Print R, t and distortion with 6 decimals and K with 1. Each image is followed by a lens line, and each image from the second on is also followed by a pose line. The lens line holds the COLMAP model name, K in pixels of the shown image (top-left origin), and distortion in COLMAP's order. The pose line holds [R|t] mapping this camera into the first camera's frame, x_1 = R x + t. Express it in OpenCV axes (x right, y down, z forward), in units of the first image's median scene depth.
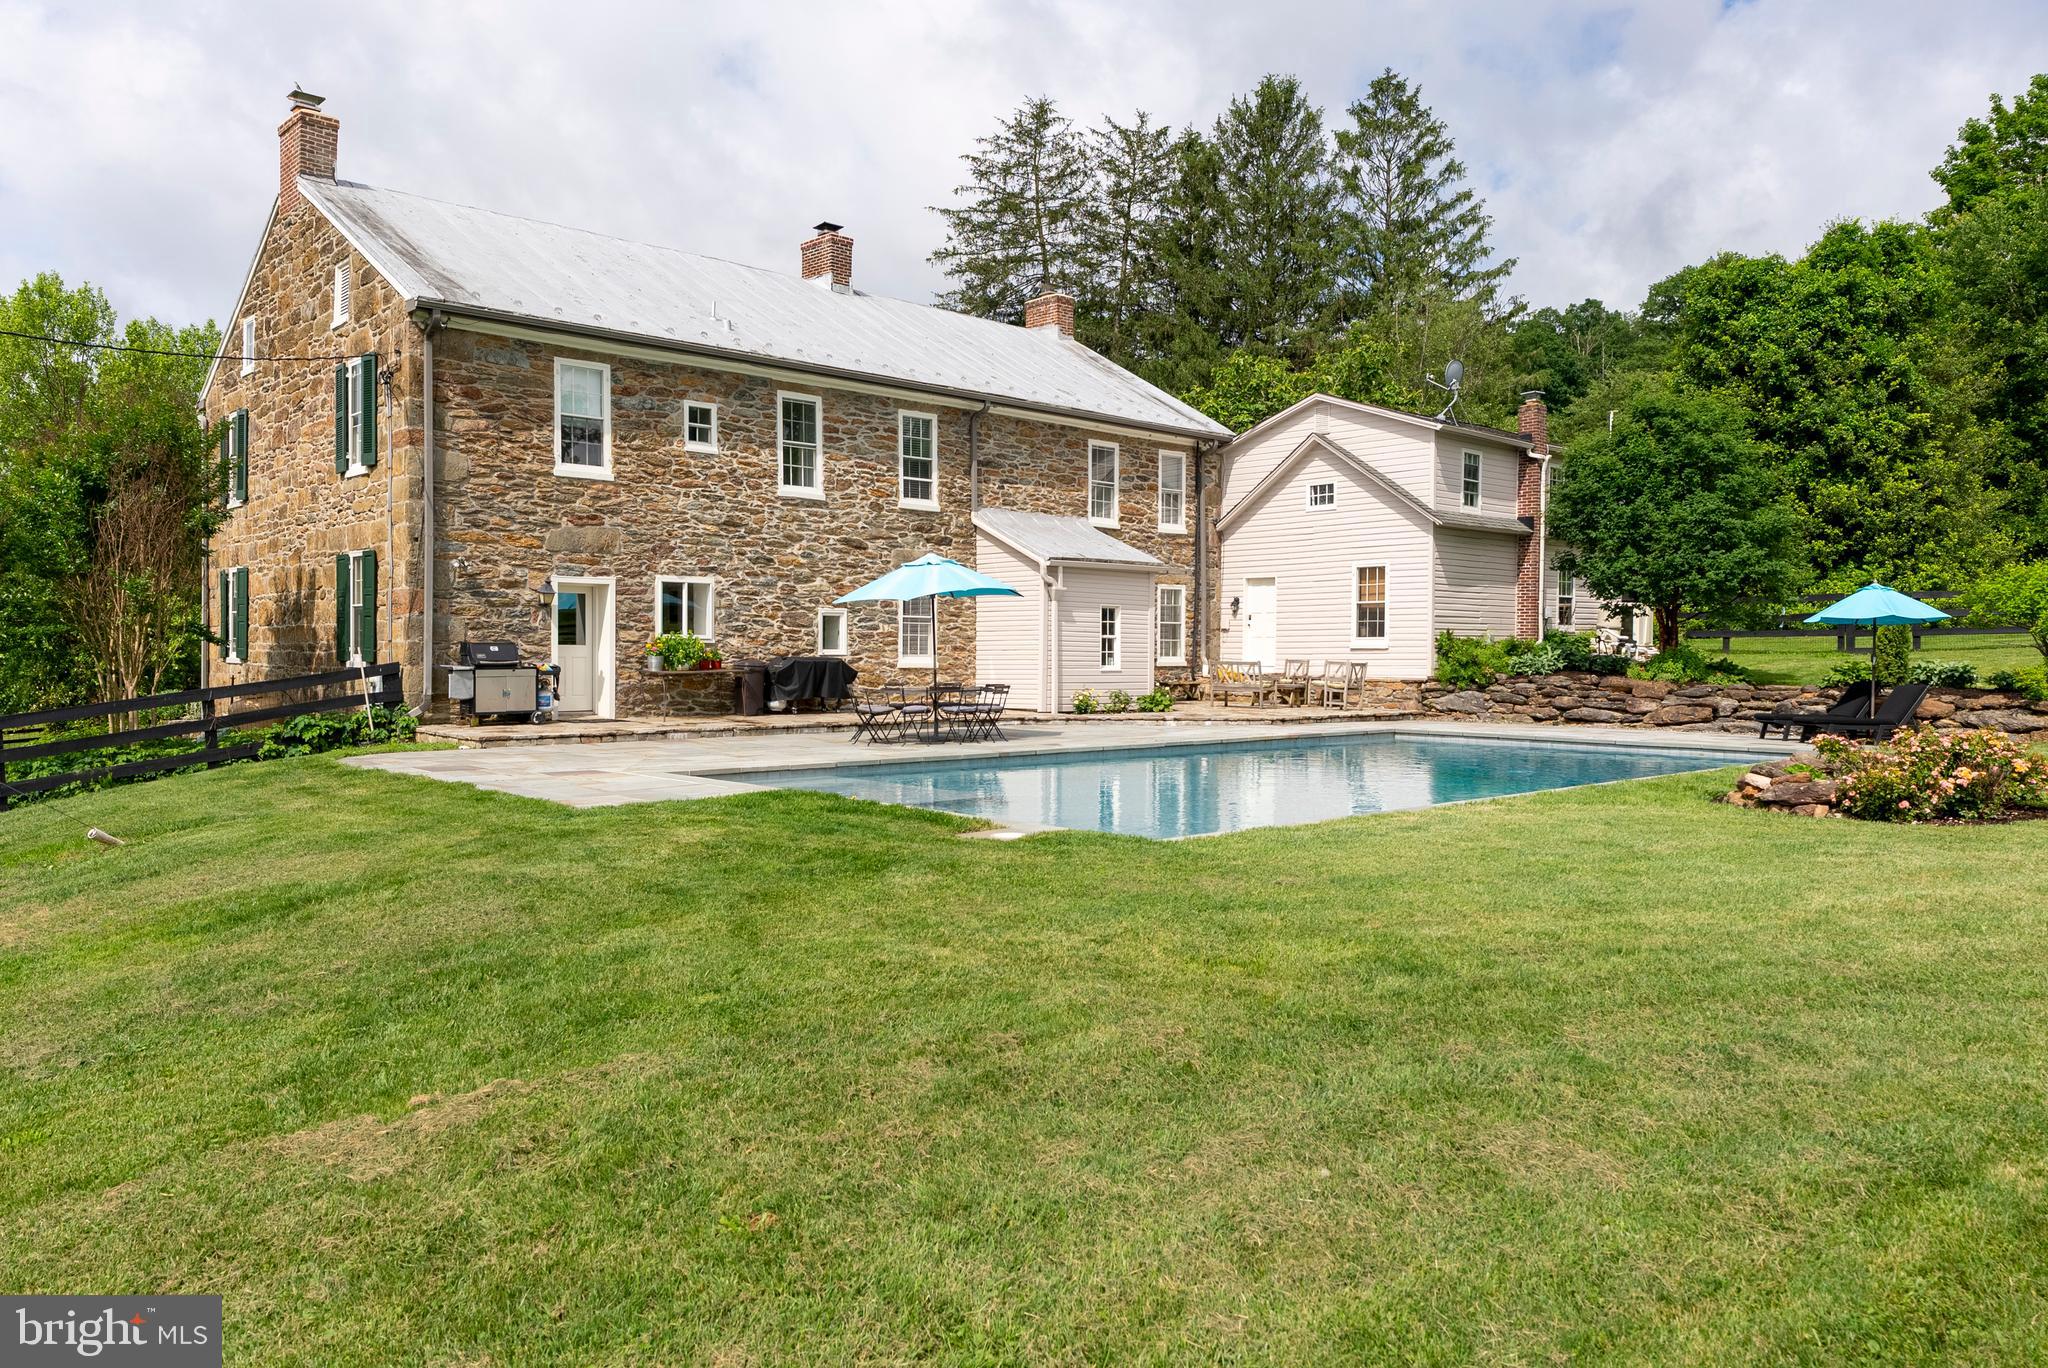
lens RADIAL K [[1421.3, 0, 1016.6], [0, 1421.3, 689.7], [0, 0, 1]] dist [-0.003802, 0.004923]
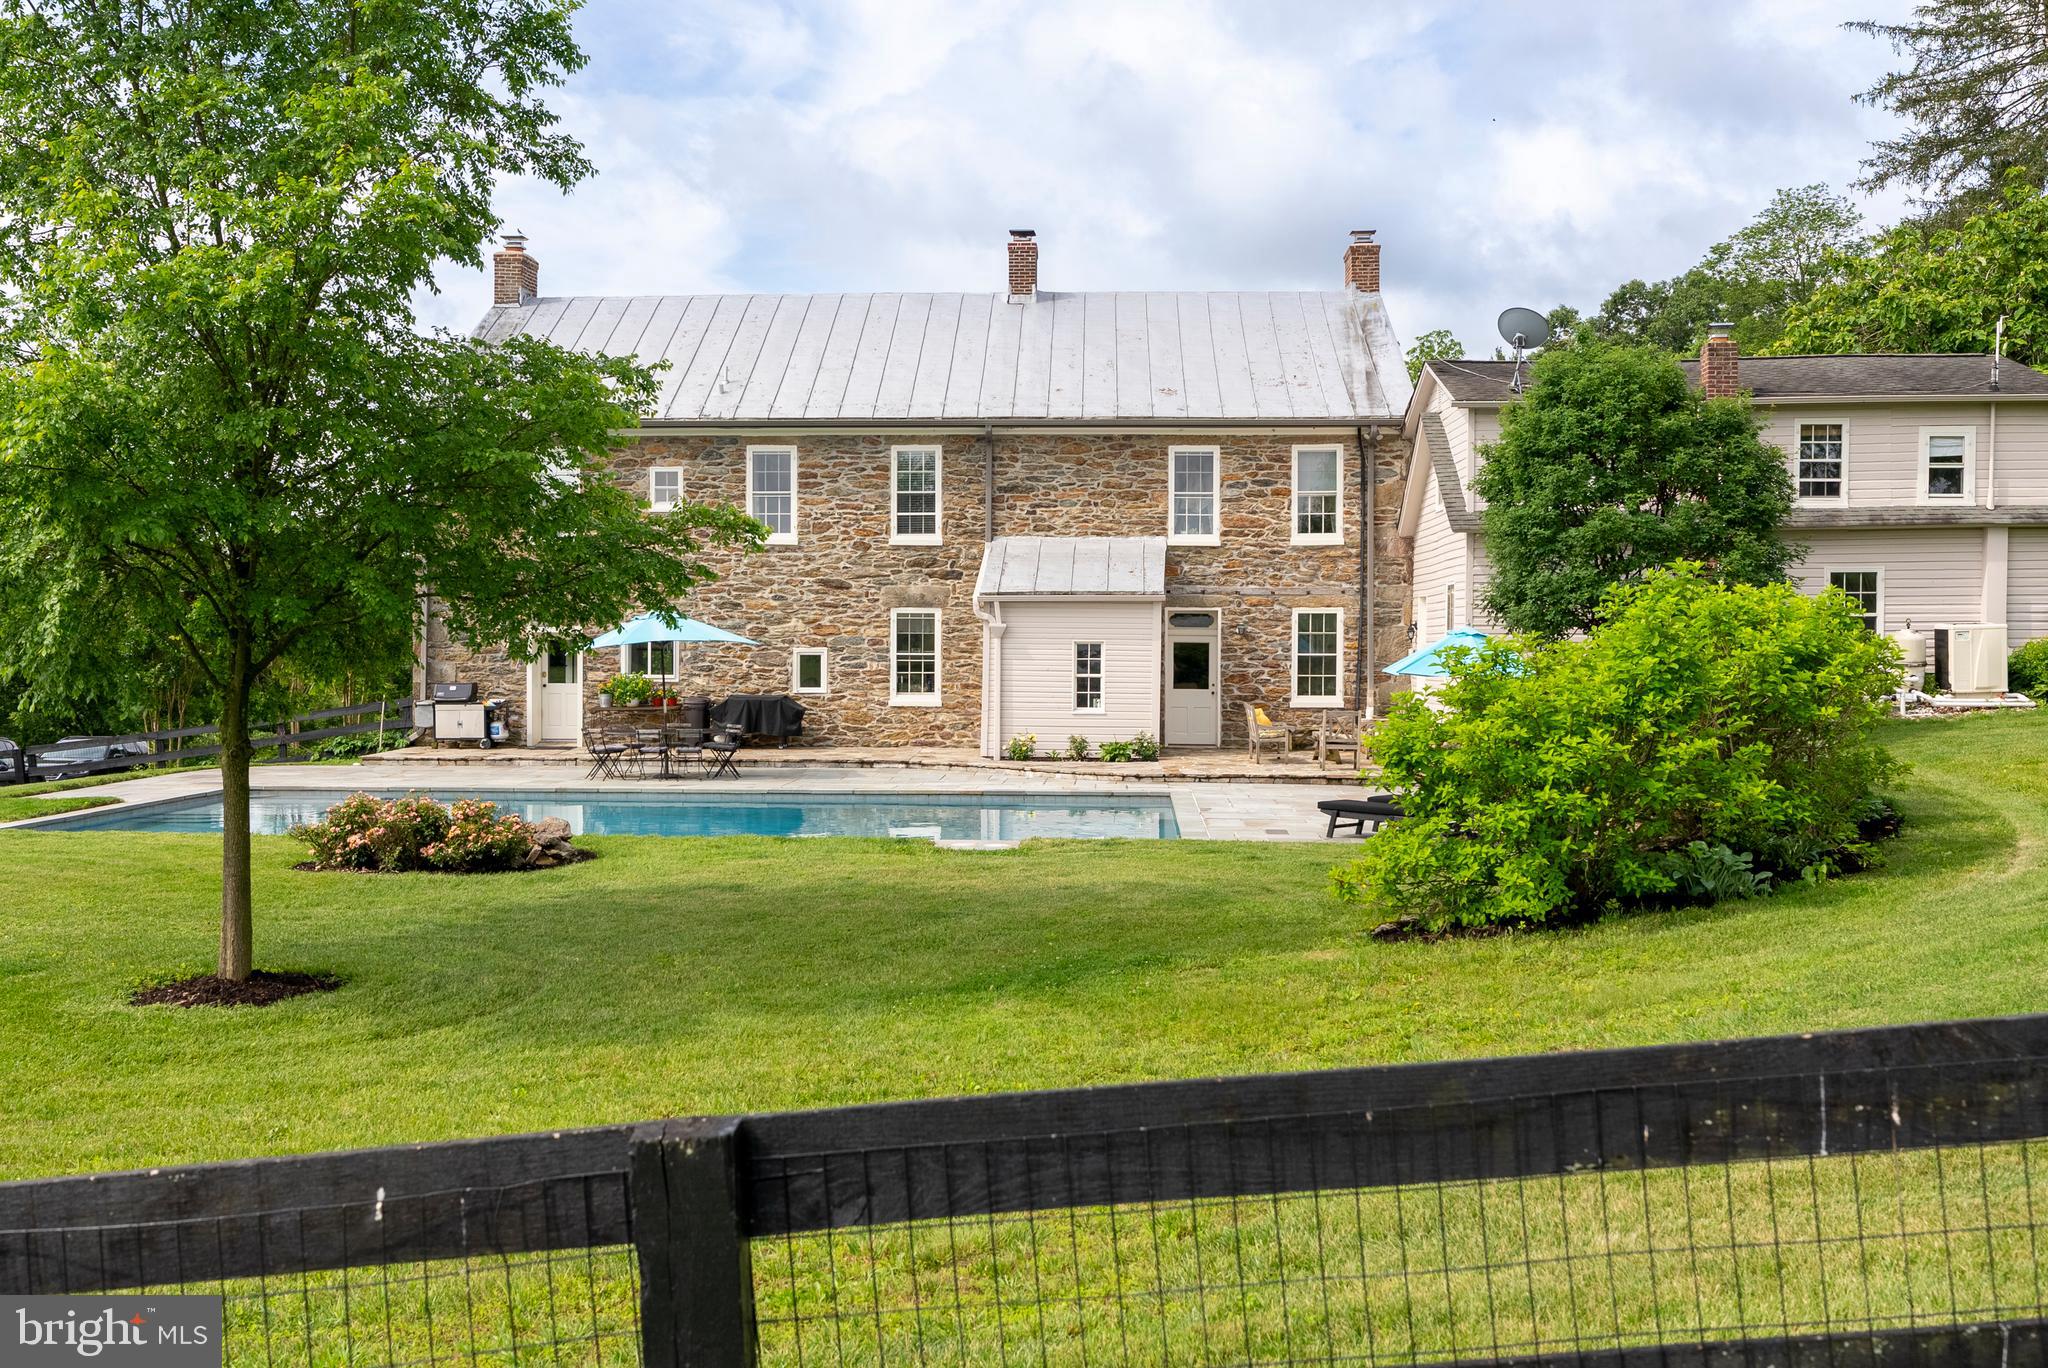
lens RADIAL K [[2024.3, 0, 1016.8], [0, 2024.3, 678.7], [0, 0, 1]] dist [0.006909, 0.000000]
pose [[0.698593, 0.012298, -0.715413, 0.945494], [-0.018015, 0.999838, -0.000405, -0.033885], [0.715292, 0.013171, 0.698701, 0.072651]]
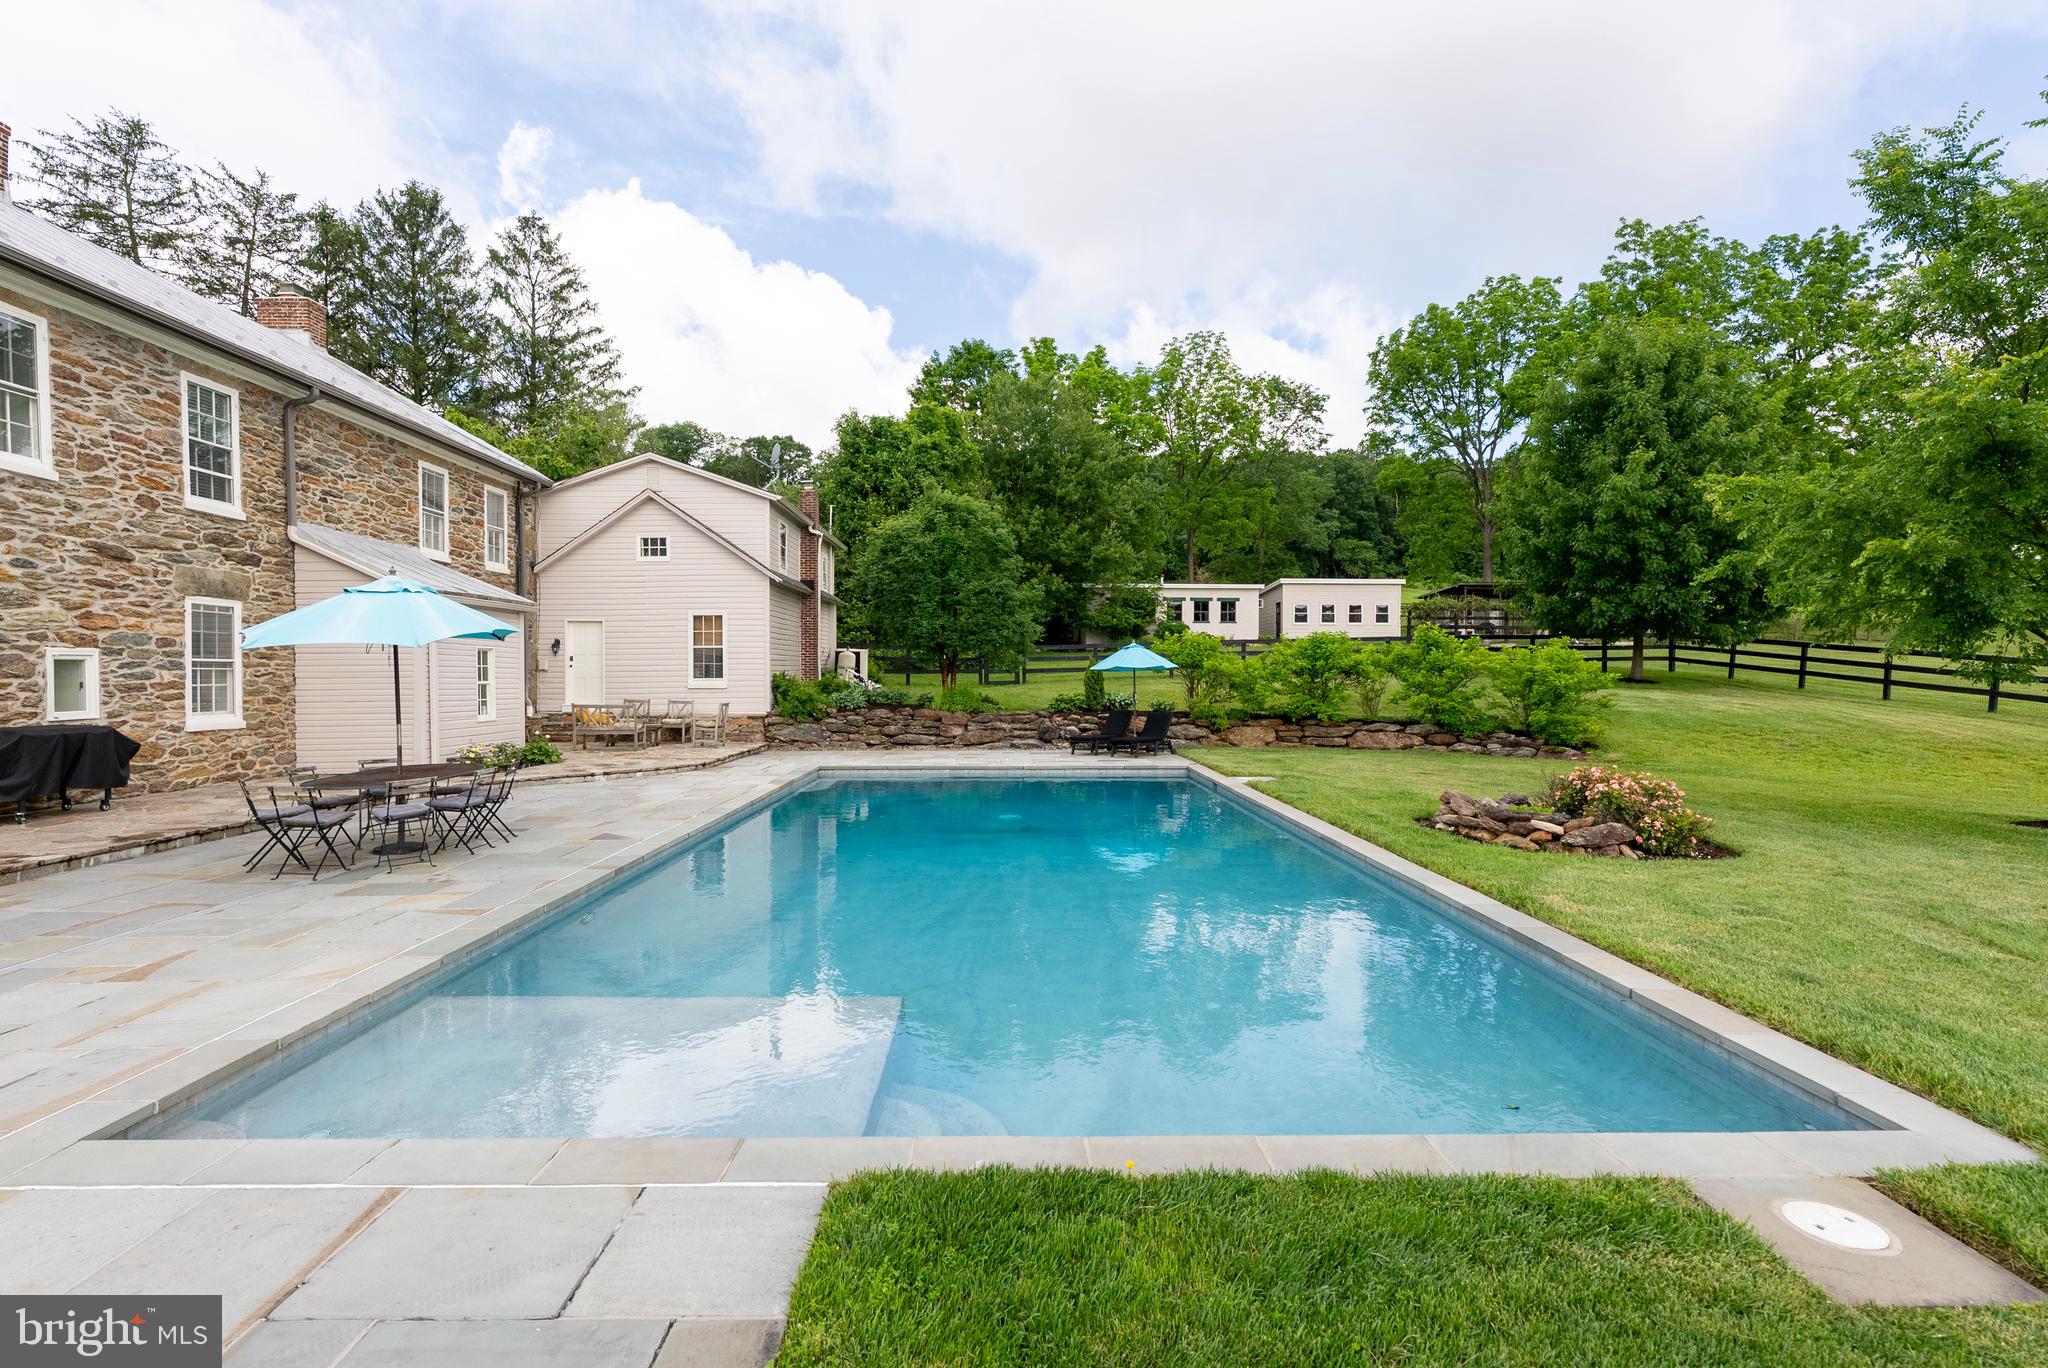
lens RADIAL K [[925.6, 0, 1011.4], [0, 925.6, 681.9], [0, 0, 1]] dist [0.001476, -0.000886]
pose [[0.672706, -0.012926, 0.739797, -0.141661], [0.024808, 0.999679, -0.005092, -0.026398], [-0.739494, 0.021778, 0.672811, 0.362527]]
